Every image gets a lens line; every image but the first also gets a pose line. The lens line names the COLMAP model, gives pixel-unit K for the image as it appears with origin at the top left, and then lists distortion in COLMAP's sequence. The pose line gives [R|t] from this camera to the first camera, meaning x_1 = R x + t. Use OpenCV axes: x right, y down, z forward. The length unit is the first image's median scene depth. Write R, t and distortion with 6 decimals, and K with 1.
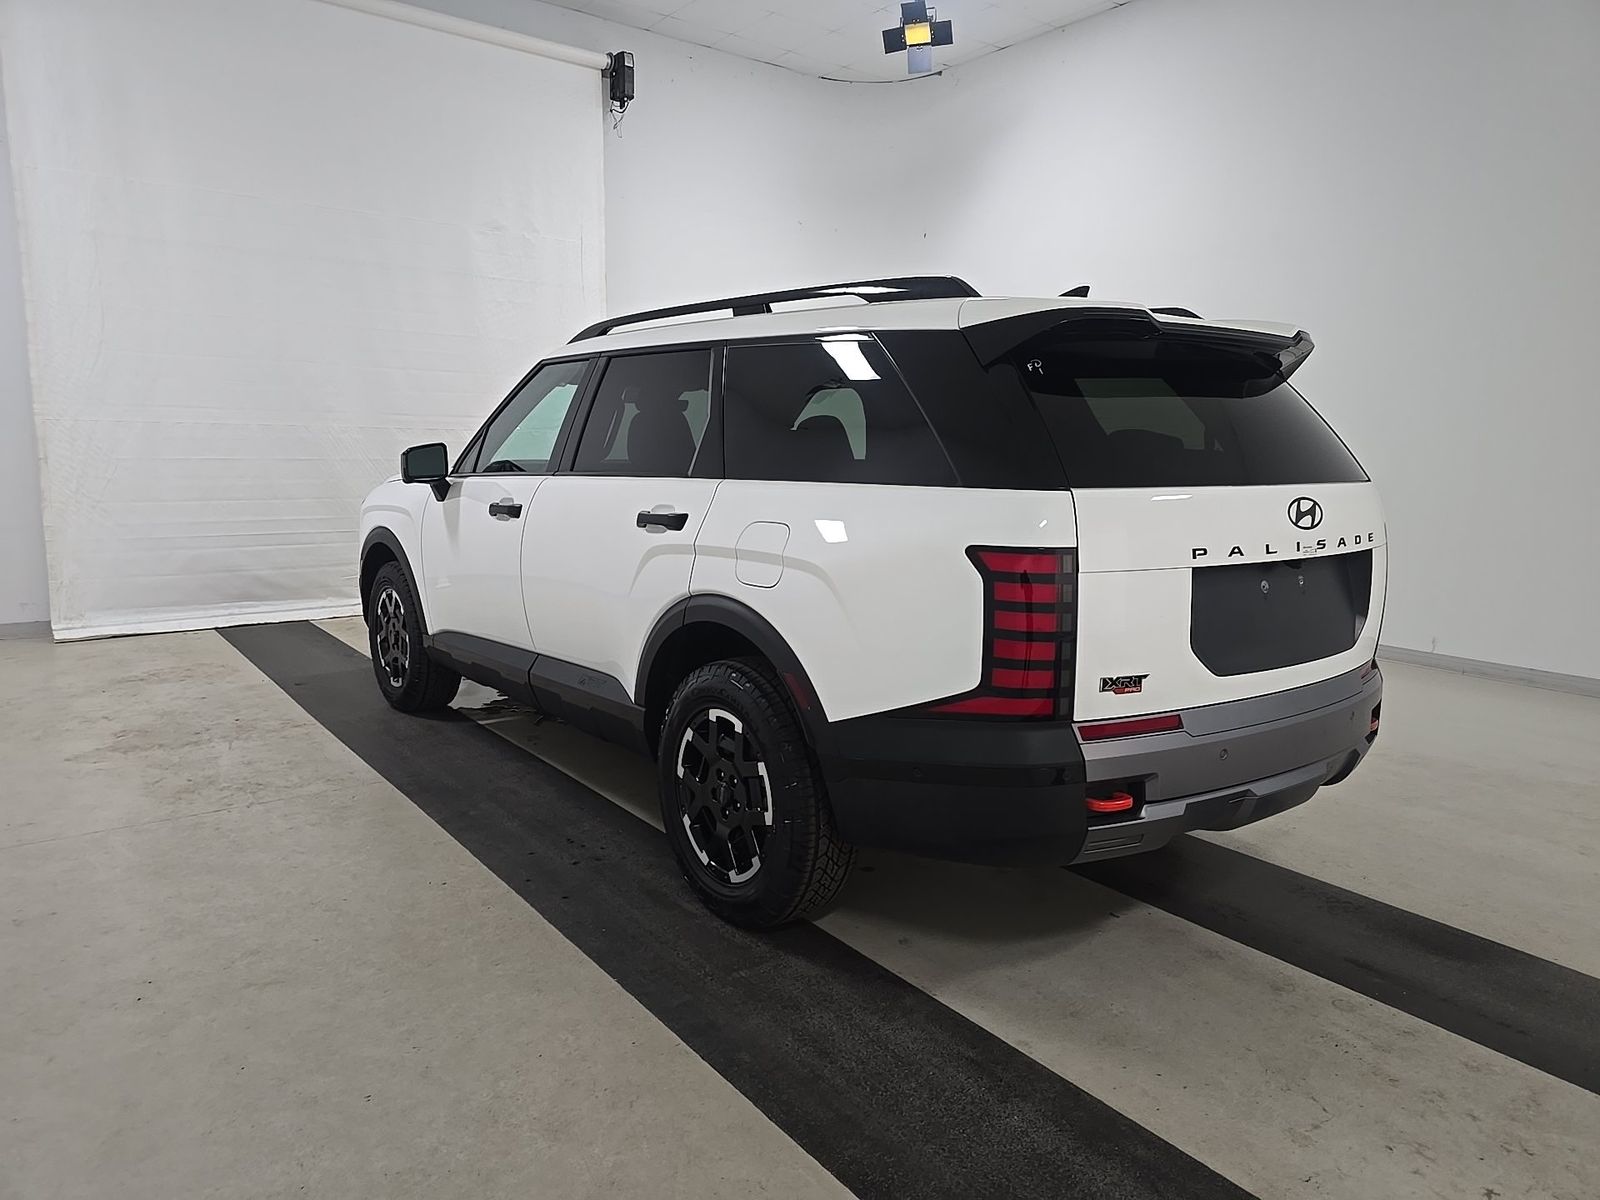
lens RADIAL K [[1075.4, 0, 805.4], [0, 1075.4, 604.3], [0, 0, 1]] dist [0.072275, -0.072285]
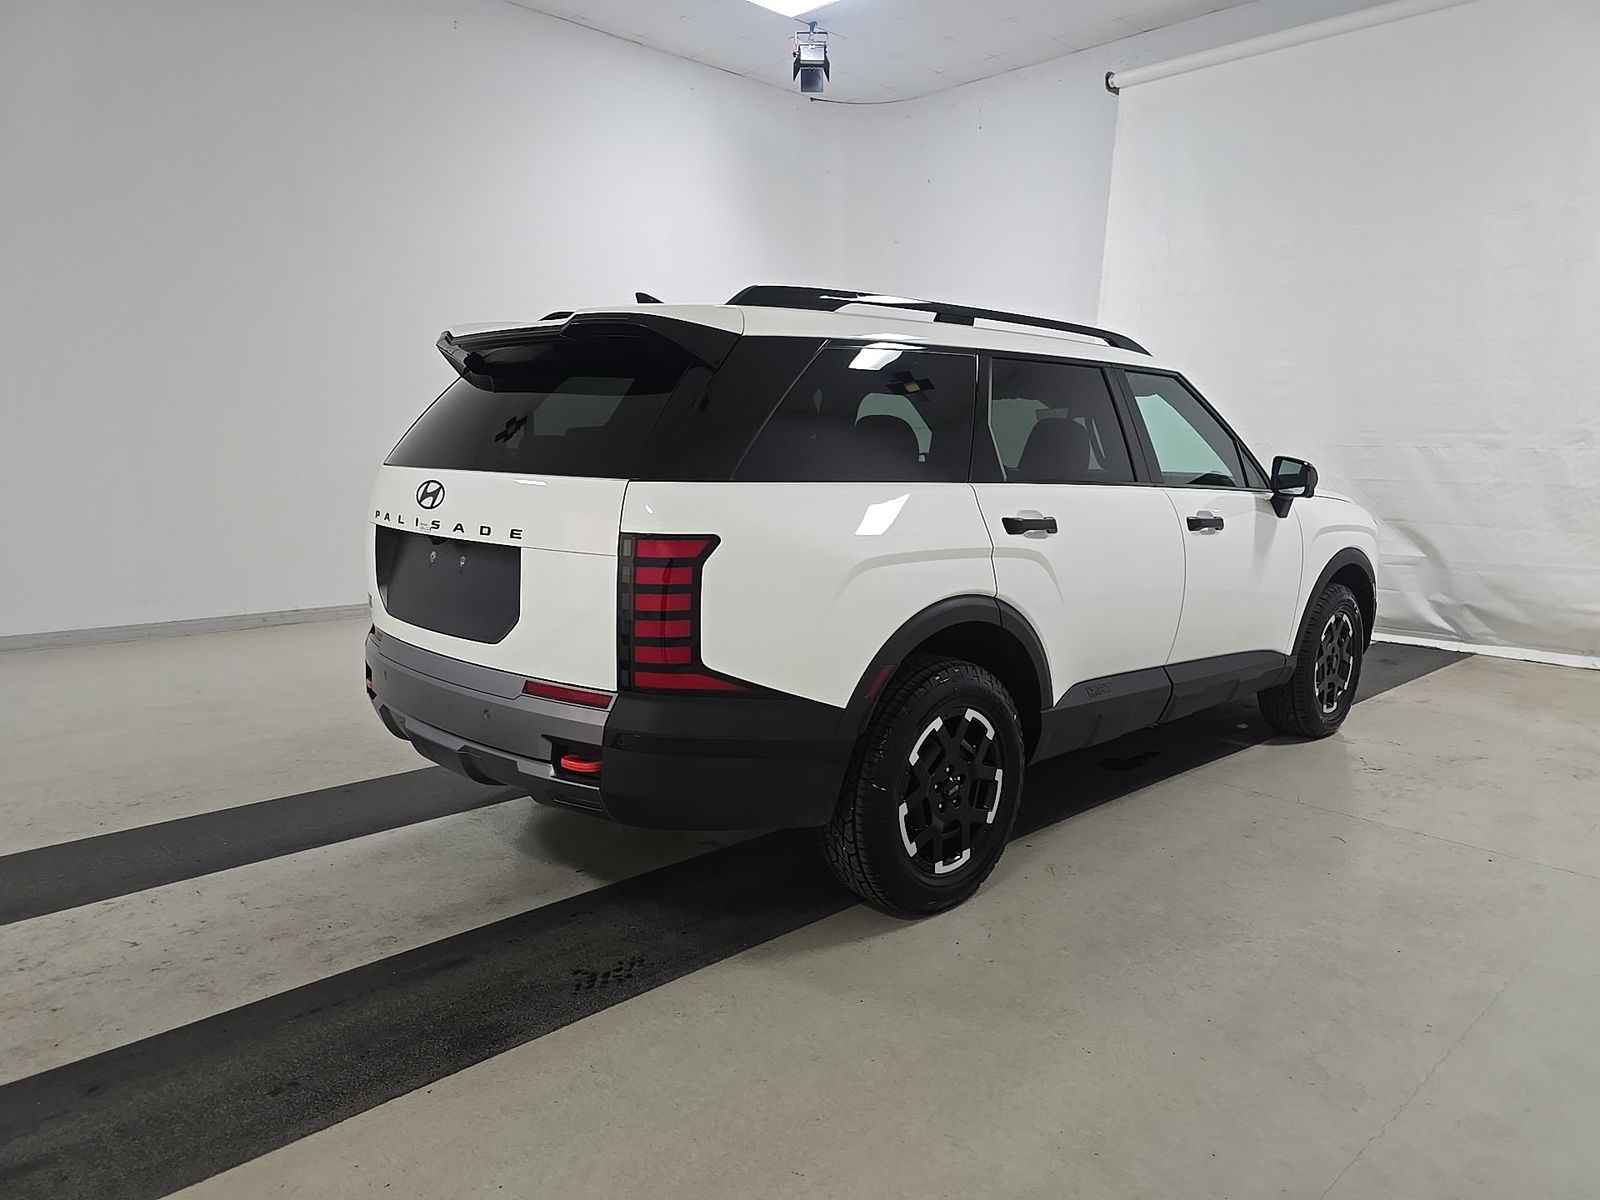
lens RADIAL K [[1075.4, 0, 805.4], [0, 1075.4, 604.3], [0, 0, 1]] dist [0.072275, -0.072285]
pose [[0.105911, 0.136195, -0.985005, 1.620998], [-0.166650, 0.978997, 0.117445, -0.169182], [0.980311, 0.151713, 0.126383, 1.261513]]
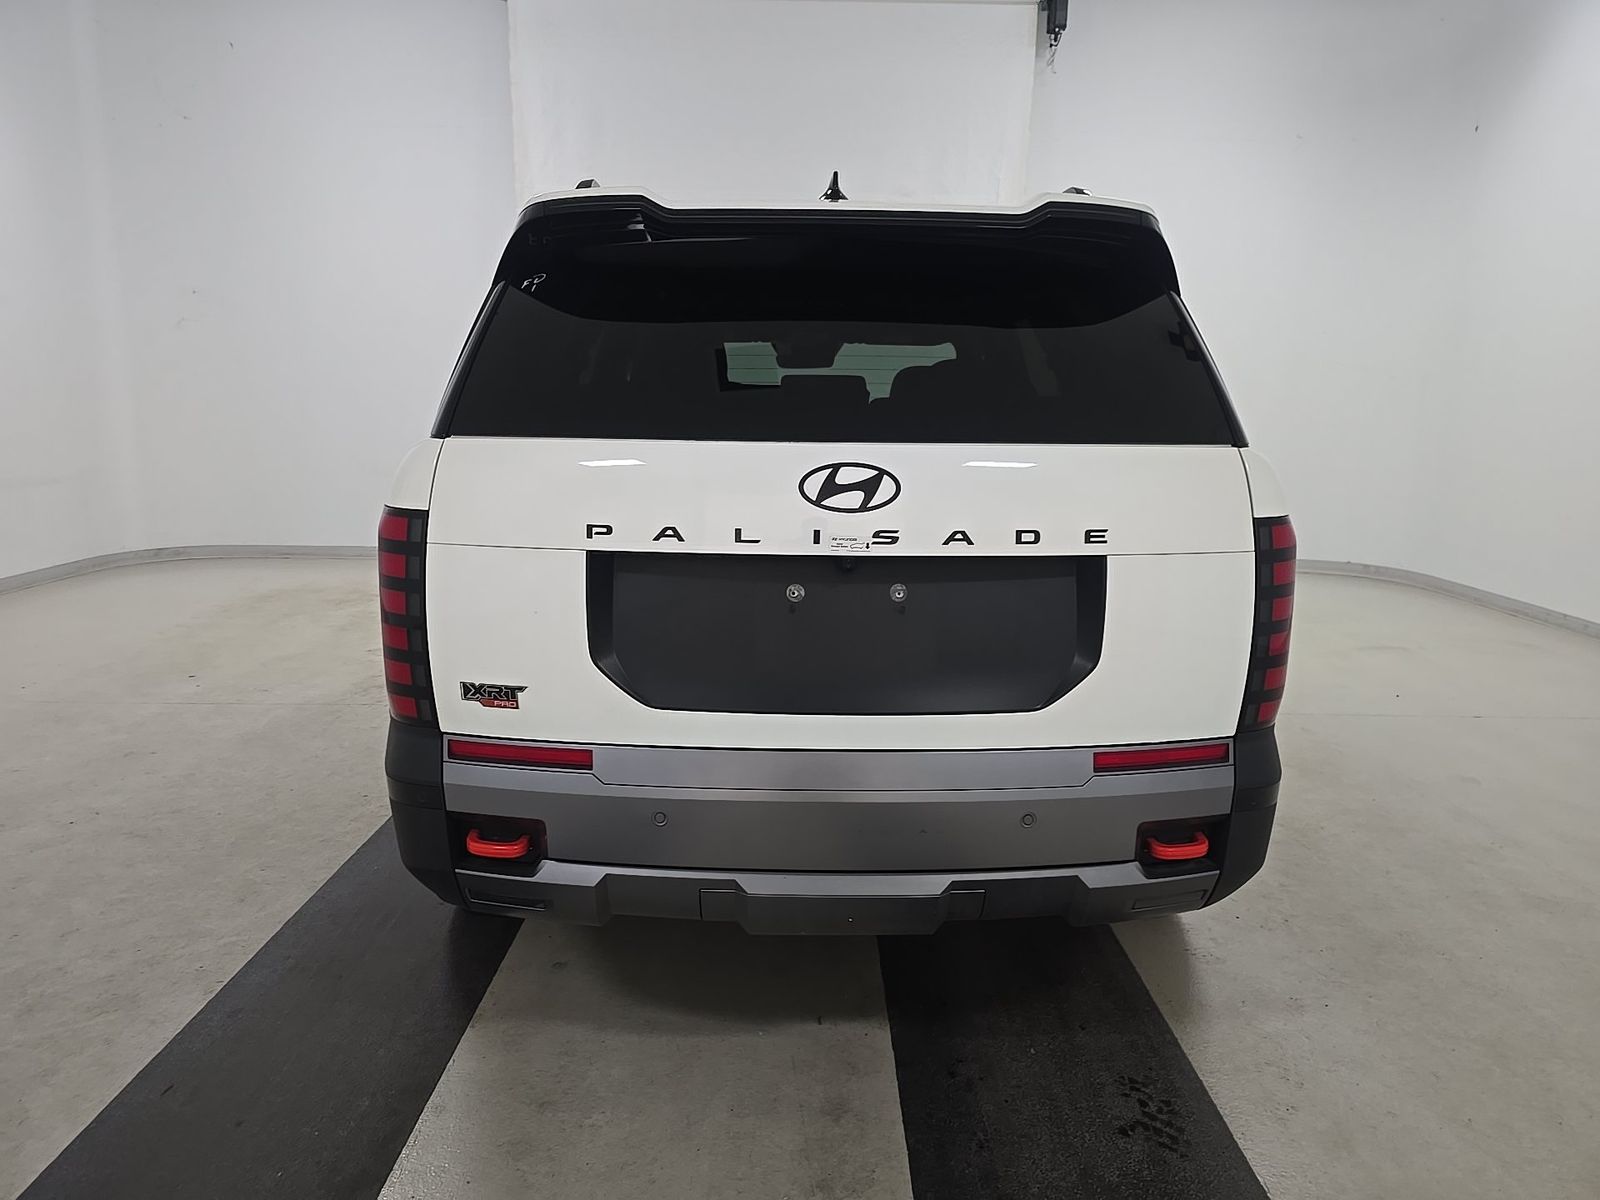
lens RADIAL K [[1075.4, 0, 805.4], [0, 1075.4, 604.3], [0, 0, 1]] dist [0.072275, -0.072285]
pose [[0.801945, 0.105283, -0.588047, 0.830368], [-0.092040, 0.994370, 0.052512, -0.045544], [0.590265, 0.012012, 0.807120, 0.466452]]
